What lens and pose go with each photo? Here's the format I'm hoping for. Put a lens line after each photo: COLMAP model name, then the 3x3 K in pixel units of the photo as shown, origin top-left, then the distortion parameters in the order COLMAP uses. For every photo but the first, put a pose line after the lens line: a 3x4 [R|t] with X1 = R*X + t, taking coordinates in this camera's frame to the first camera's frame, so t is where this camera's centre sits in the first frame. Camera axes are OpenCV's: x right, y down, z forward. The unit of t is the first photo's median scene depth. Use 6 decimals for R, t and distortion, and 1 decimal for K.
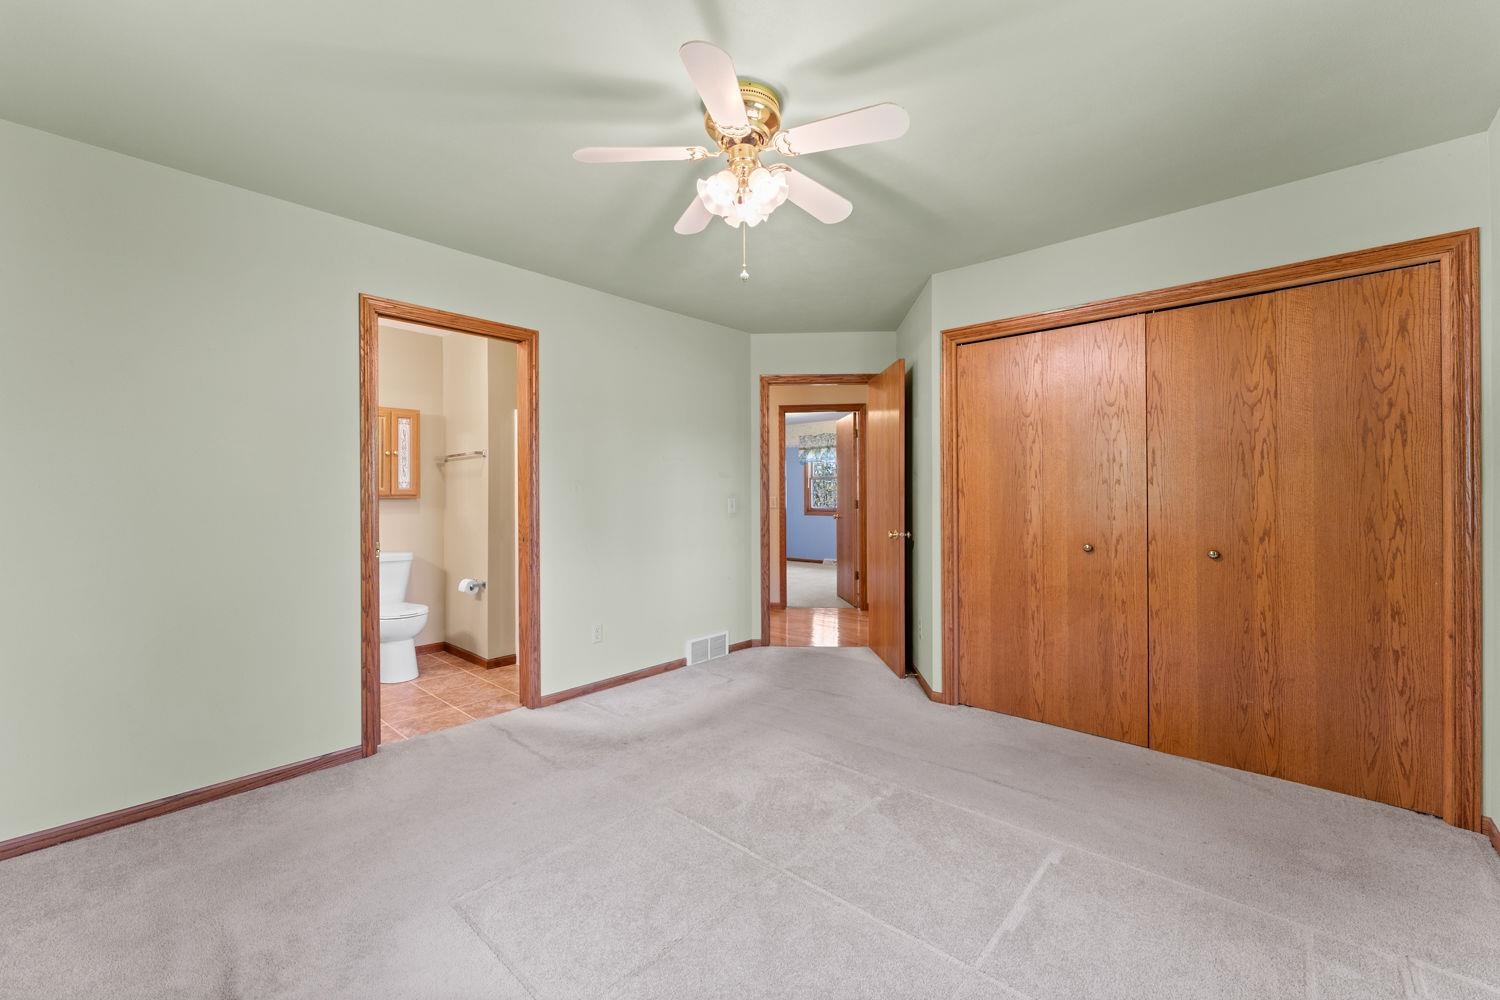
lens RADIAL K [[615.5, 0, 751.7], [0, 615.5, 495.1], [0, 0, 1]] dist [-0.001404, 0.000414]
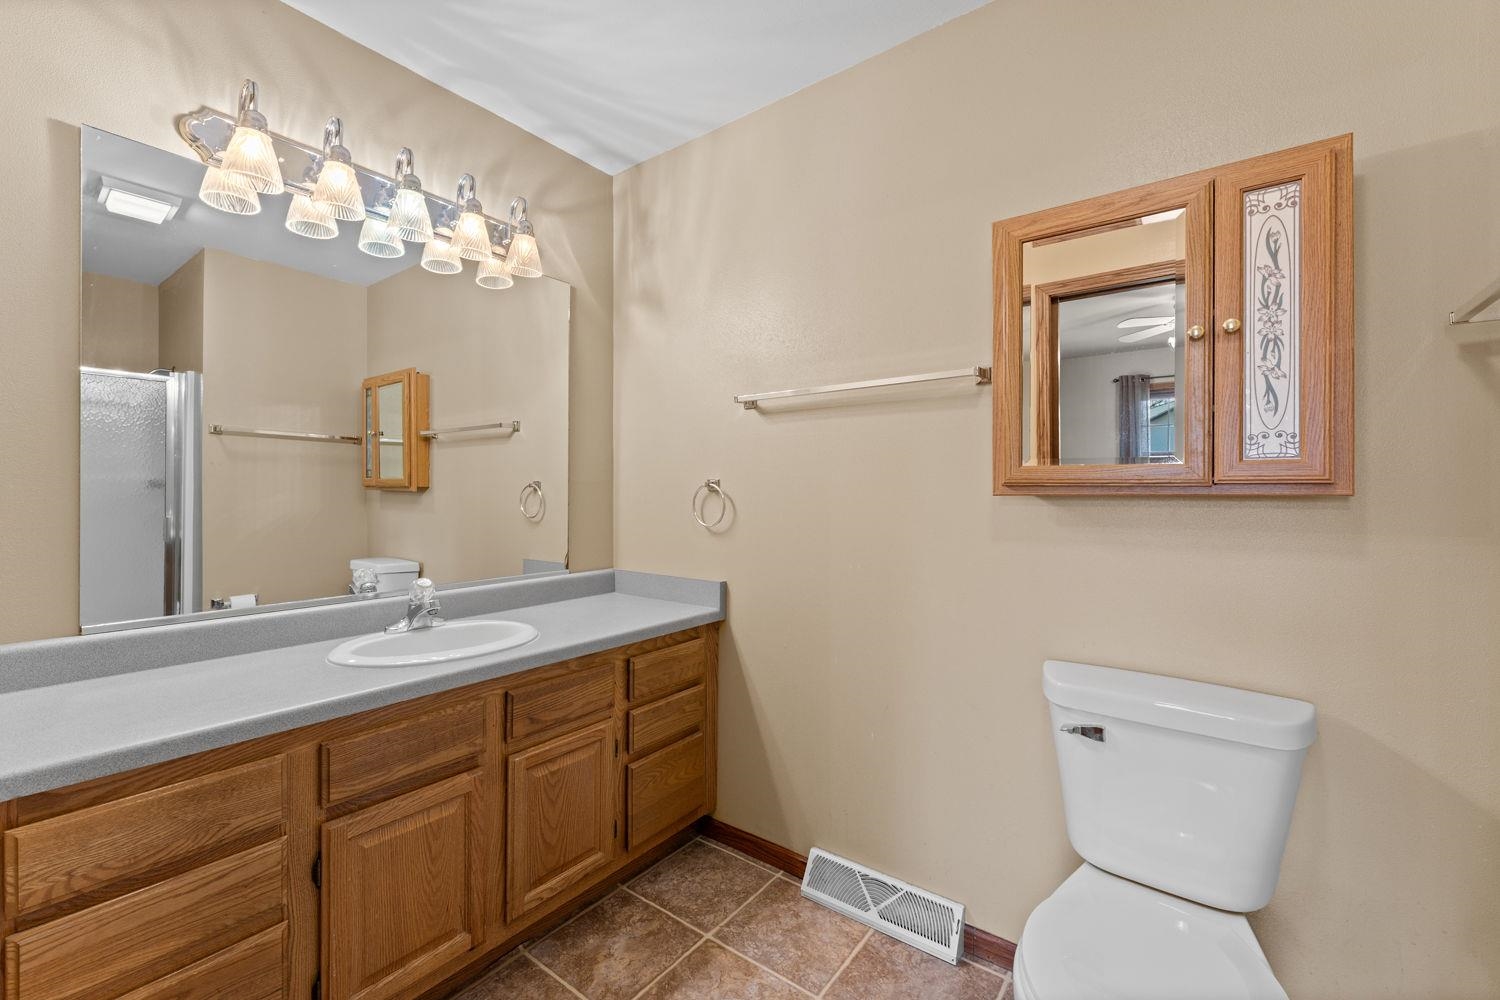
lens RADIAL K [[615.5, 0, 748.7], [0, 615.5, 500.4], [0, 0, 1]] dist [-0.001404, 0.000414]
pose [[0.617116, 0.008372, -0.786828, -0.497338], [-0.013903, 0.999903, -0.000264, 0.009637], [0.786749, 0.011102, 0.617173, 0.671100]]
